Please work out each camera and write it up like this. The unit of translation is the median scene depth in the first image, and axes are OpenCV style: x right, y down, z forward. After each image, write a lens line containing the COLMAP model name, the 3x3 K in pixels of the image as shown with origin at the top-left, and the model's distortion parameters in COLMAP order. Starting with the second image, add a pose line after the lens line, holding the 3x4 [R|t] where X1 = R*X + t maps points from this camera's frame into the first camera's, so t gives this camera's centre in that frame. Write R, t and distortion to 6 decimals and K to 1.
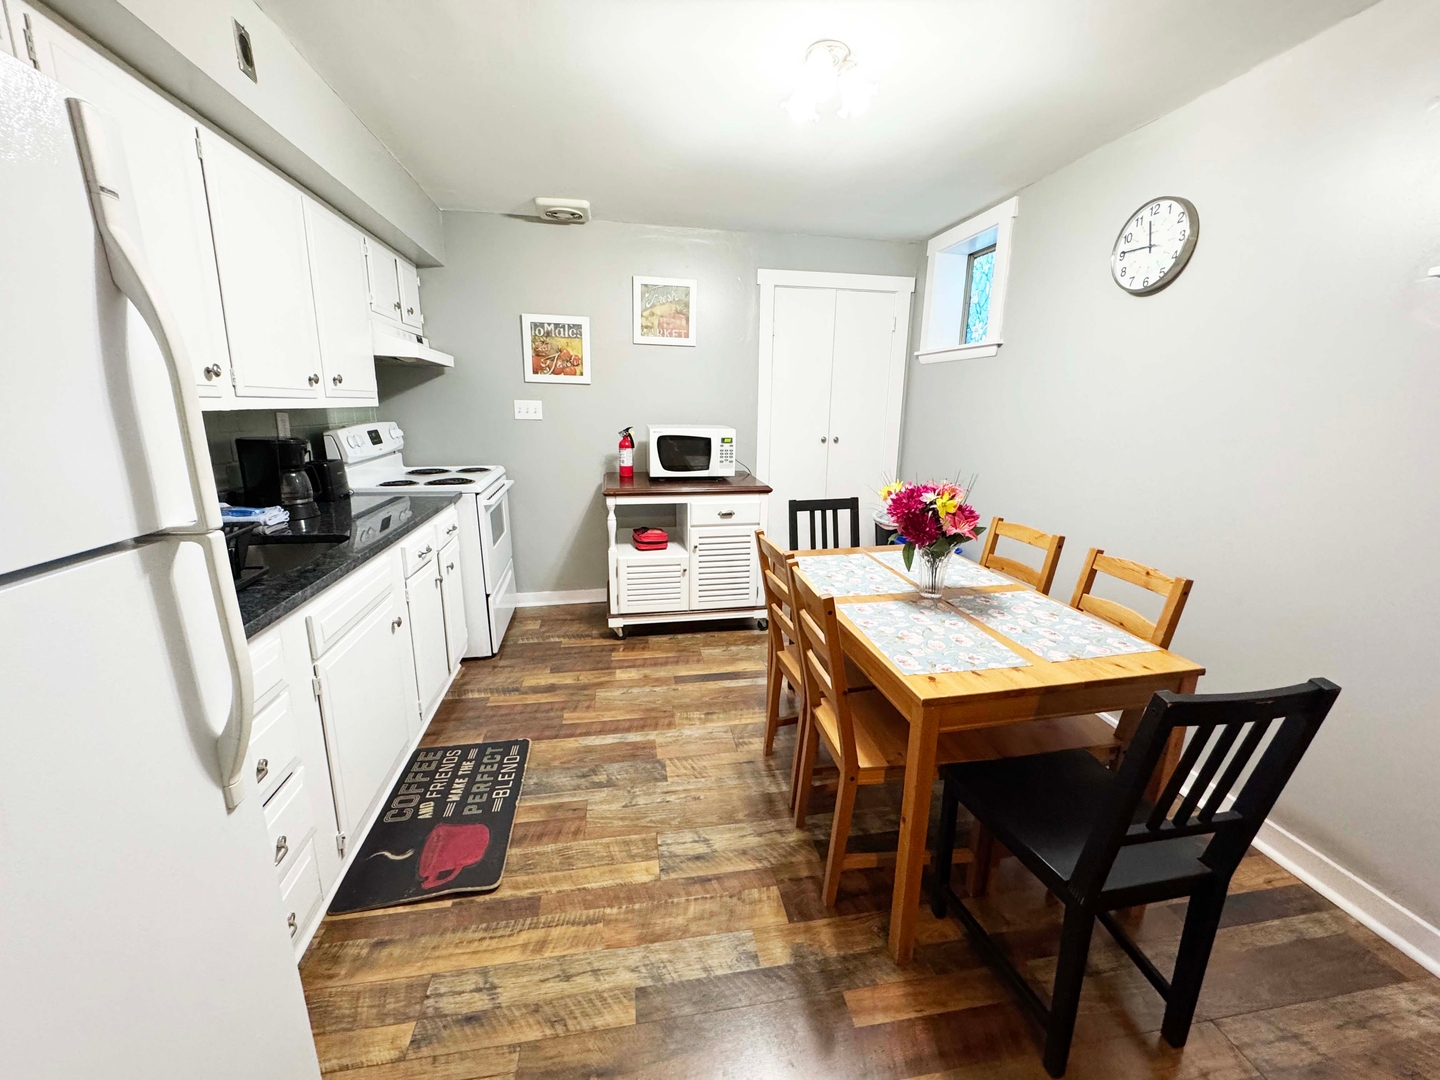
lens RADIAL K [[576.9, 0, 717.9], [0, 576.9, 539.2], [0, 0, 1]] dist [0.001769, 0.000400]
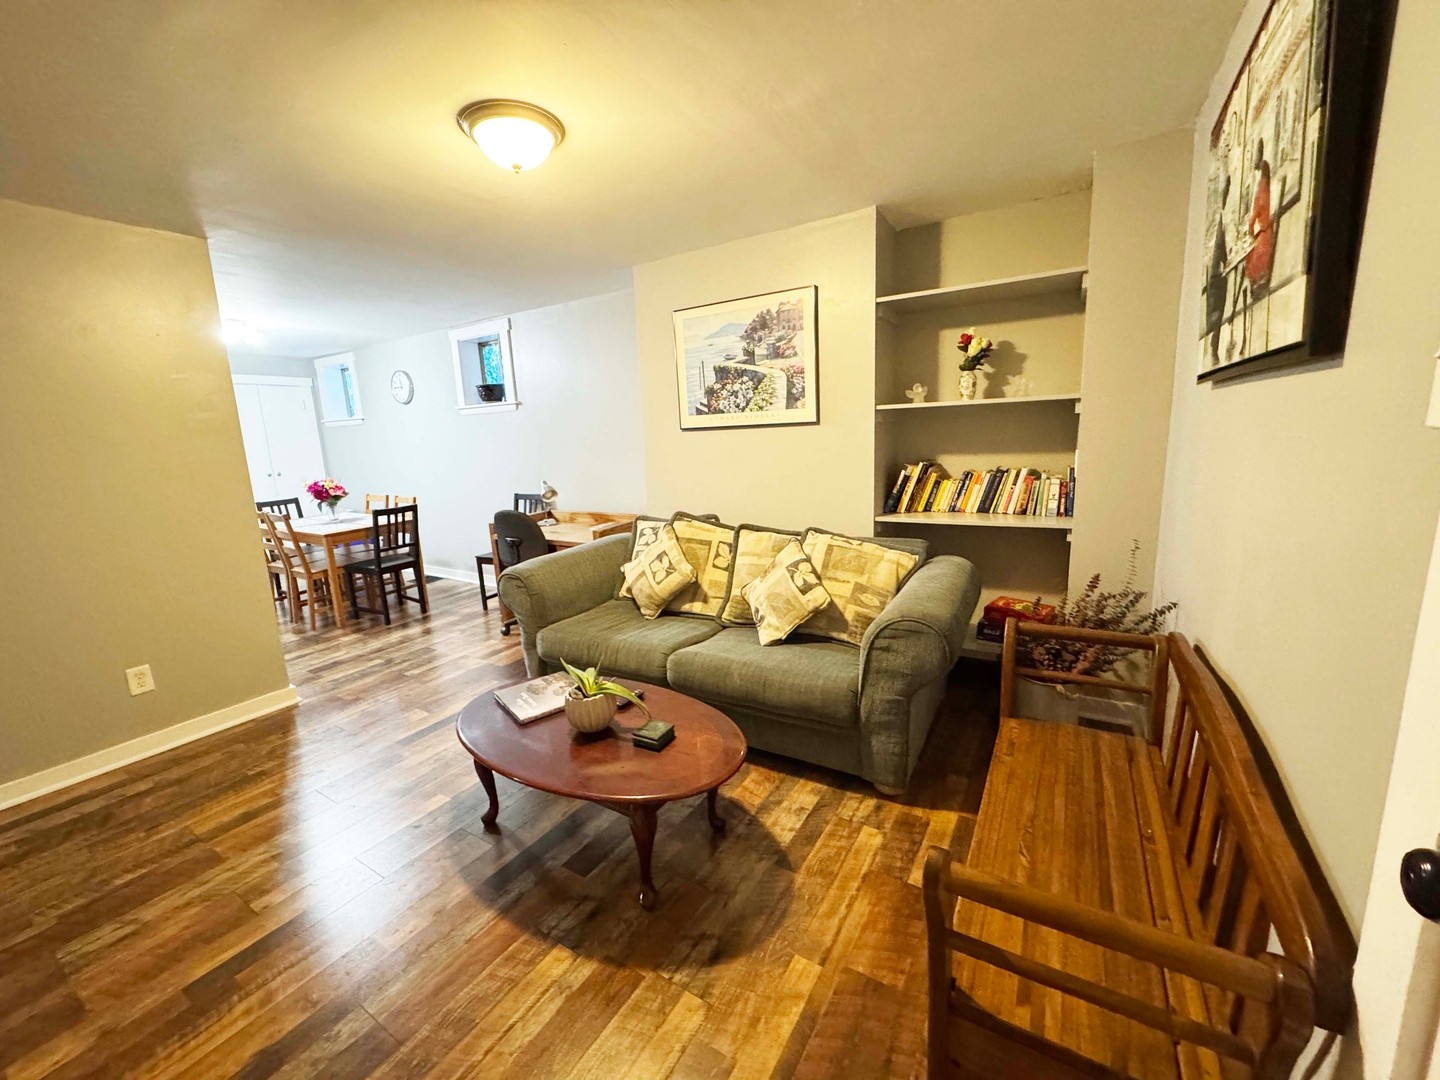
lens RADIAL K [[576.9, 0, 719.5], [0, 576.9, 537.5], [0, 0, 1]] dist [0.001769, 0.000400]
pose [[0.665971, -0.173822, 0.725443, -0.262443], [0.224093, 0.974174, 0.027698, 0.337946], [-0.711523, 0.144121, 0.687724, -1.405849]]
